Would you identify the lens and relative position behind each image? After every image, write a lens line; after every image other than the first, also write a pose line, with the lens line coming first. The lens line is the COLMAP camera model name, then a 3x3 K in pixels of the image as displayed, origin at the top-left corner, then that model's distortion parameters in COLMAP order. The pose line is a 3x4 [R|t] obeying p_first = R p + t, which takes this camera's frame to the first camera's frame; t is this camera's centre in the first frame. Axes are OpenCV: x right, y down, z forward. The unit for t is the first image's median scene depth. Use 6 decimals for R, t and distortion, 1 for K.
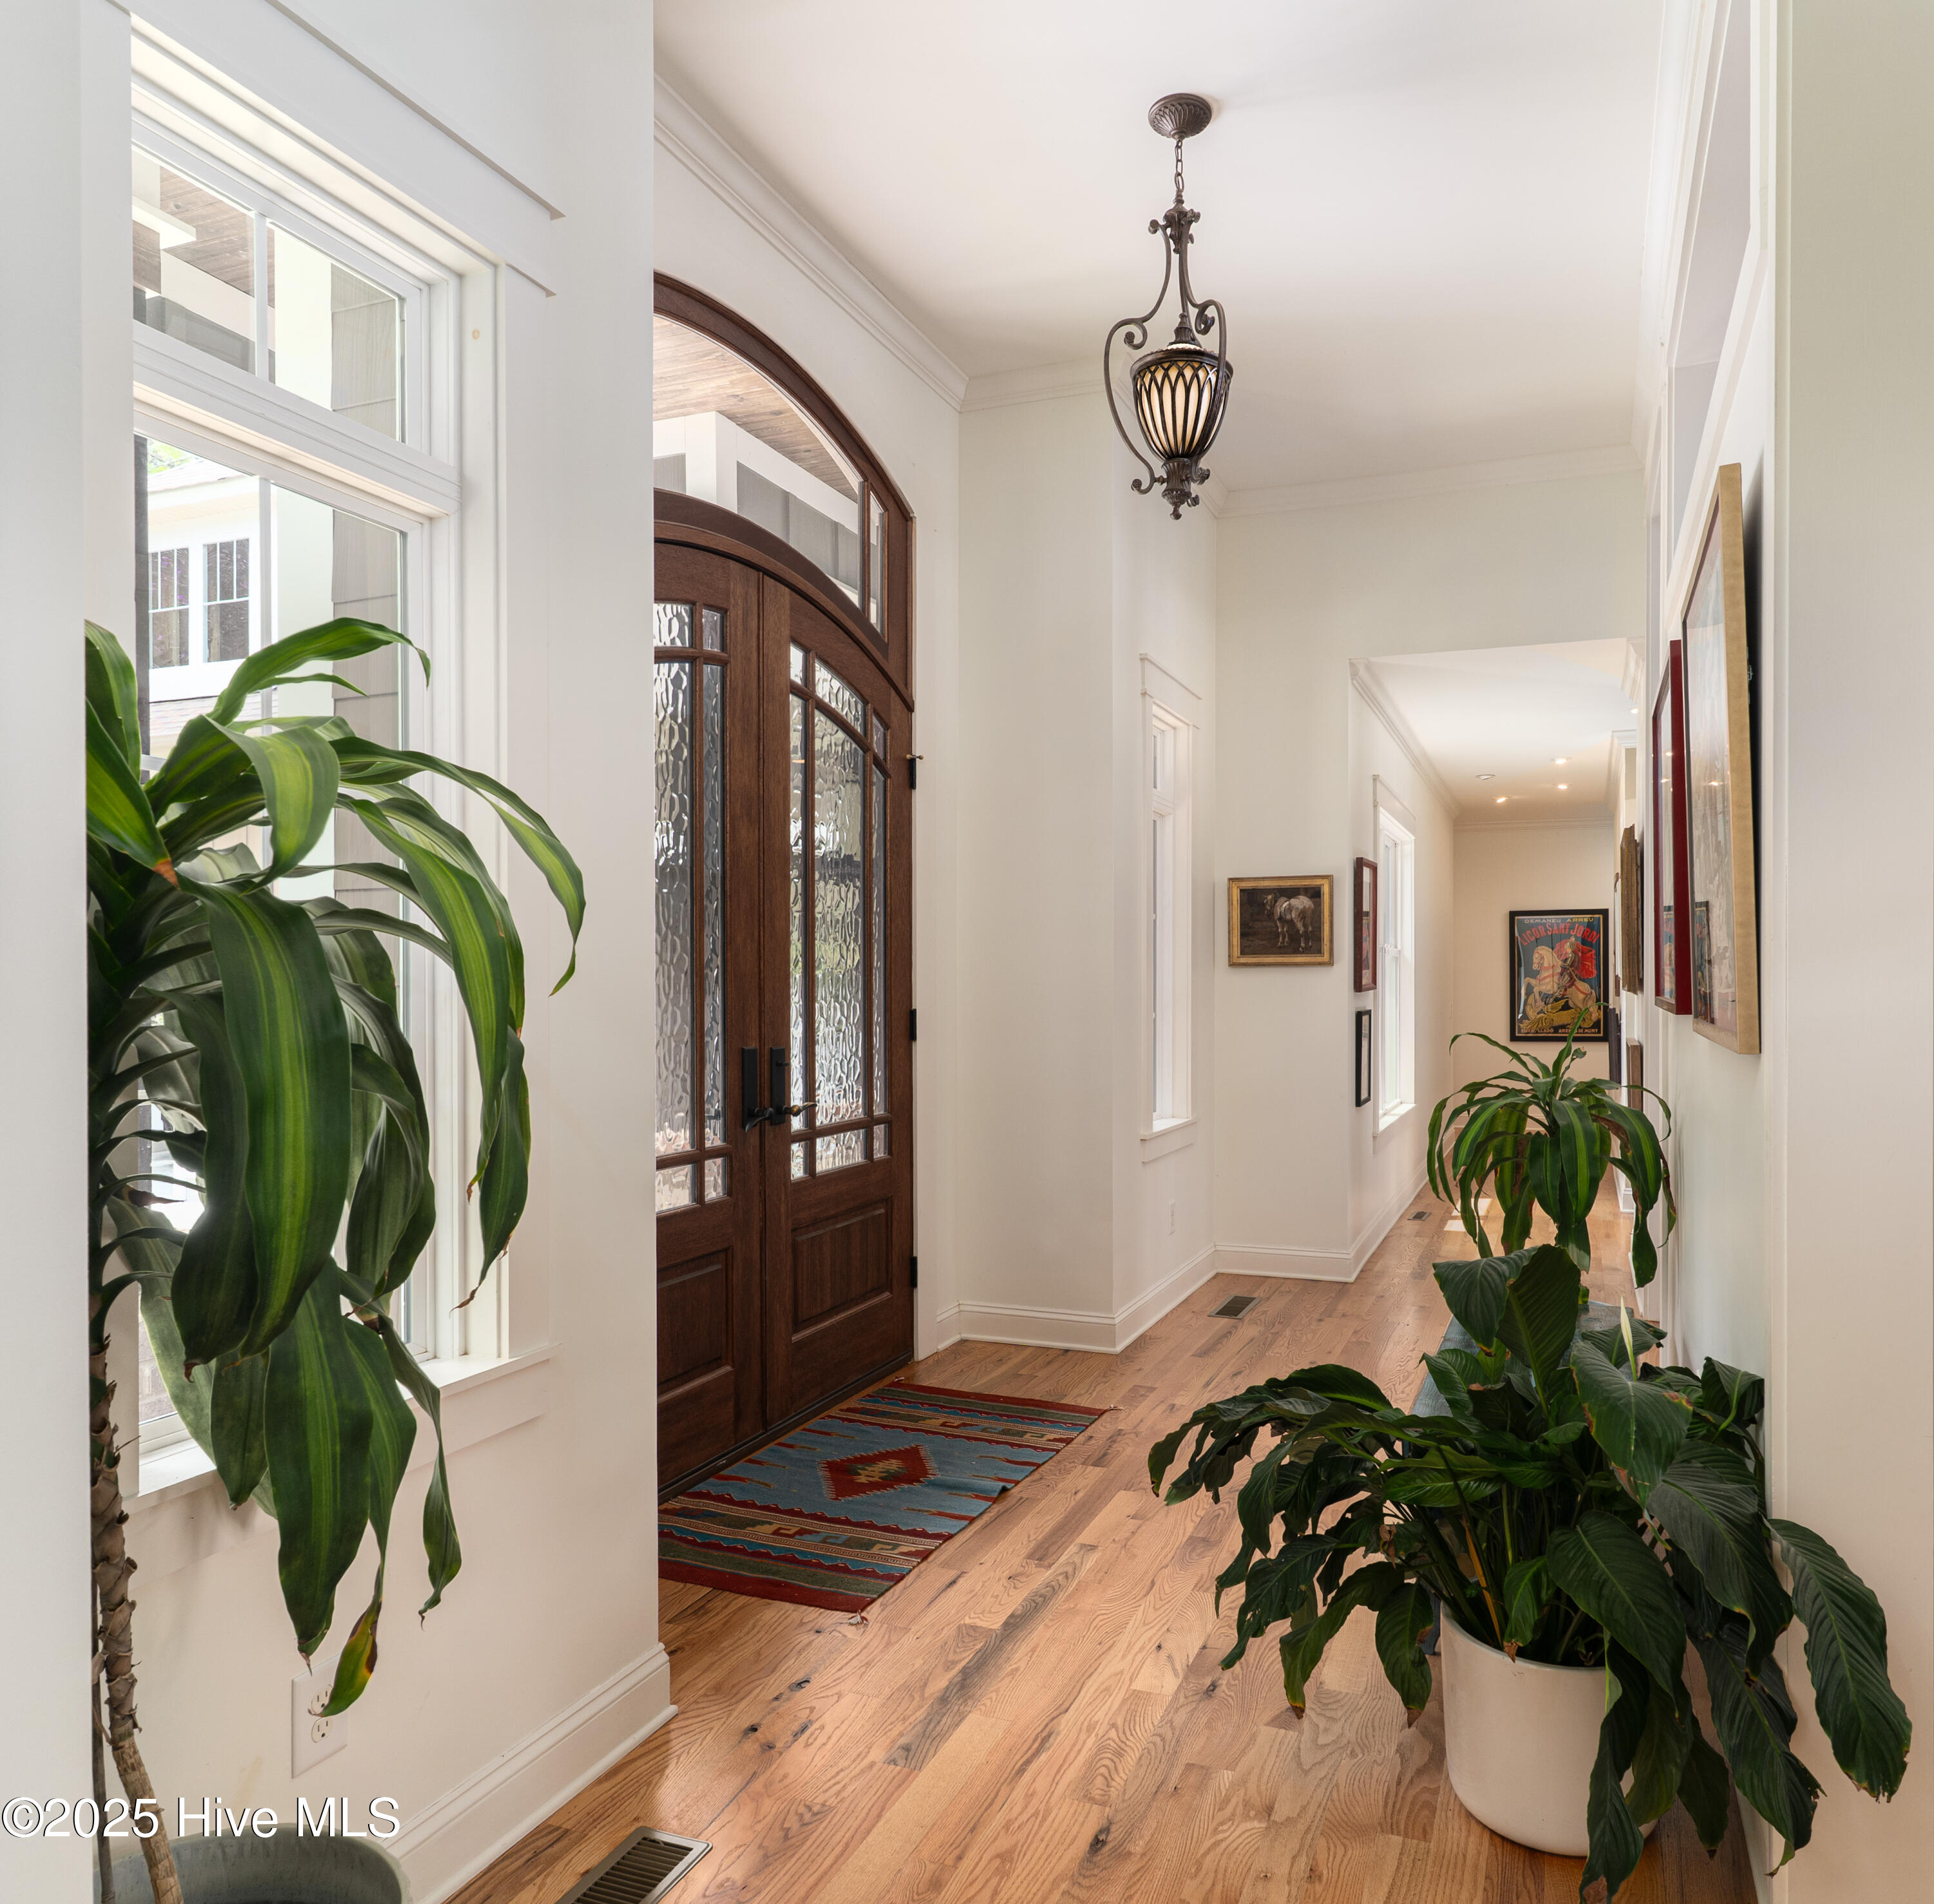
lens RADIAL K [[1550.6, 0, 969.4], [0, 1550.6, 988.1], [0, 0, 1]] dist [-0.000331, -0.000118]
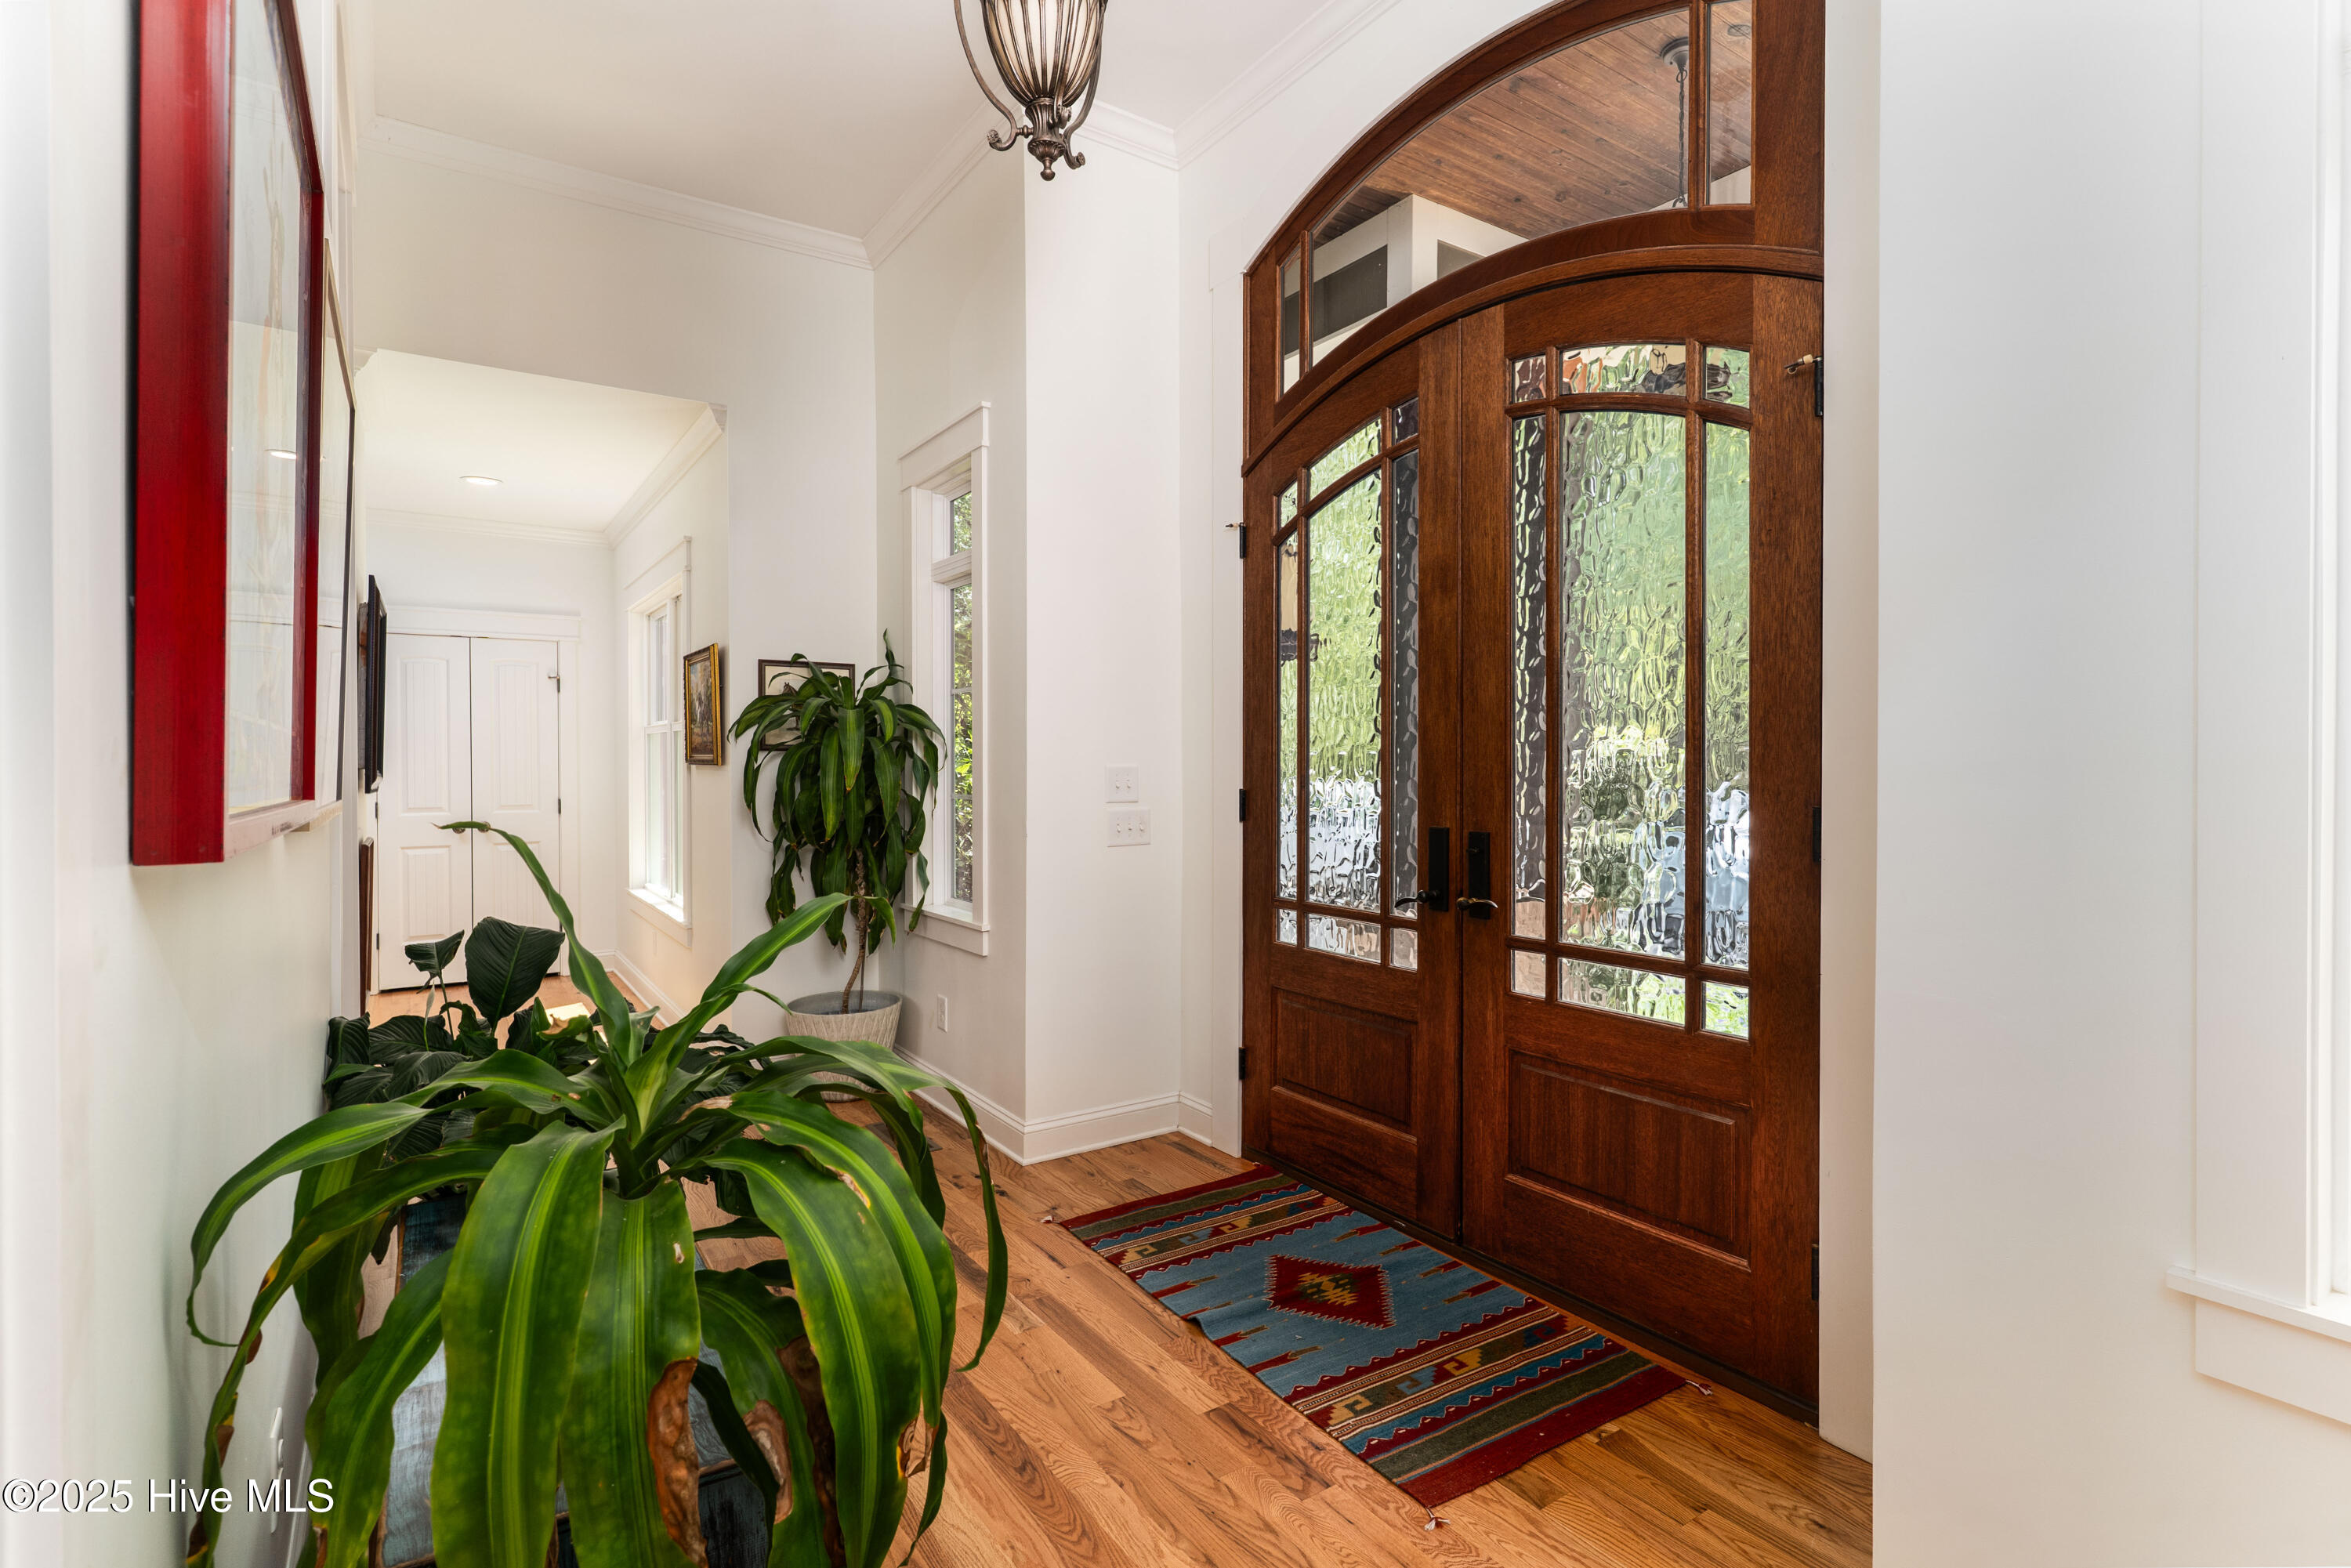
lens RADIAL K [[1135.4, 0, 1194.5], [0, 1135.4, 765.9], [0, 0, 1]] dist [0.001536, 0.000280]
pose [[-0.561000, 0.009735, -0.827759, 0.523344], [0.001940, 0.999944, 0.010445, -0.008169], [0.827814, 0.004254, -0.560987, 1.261178]]
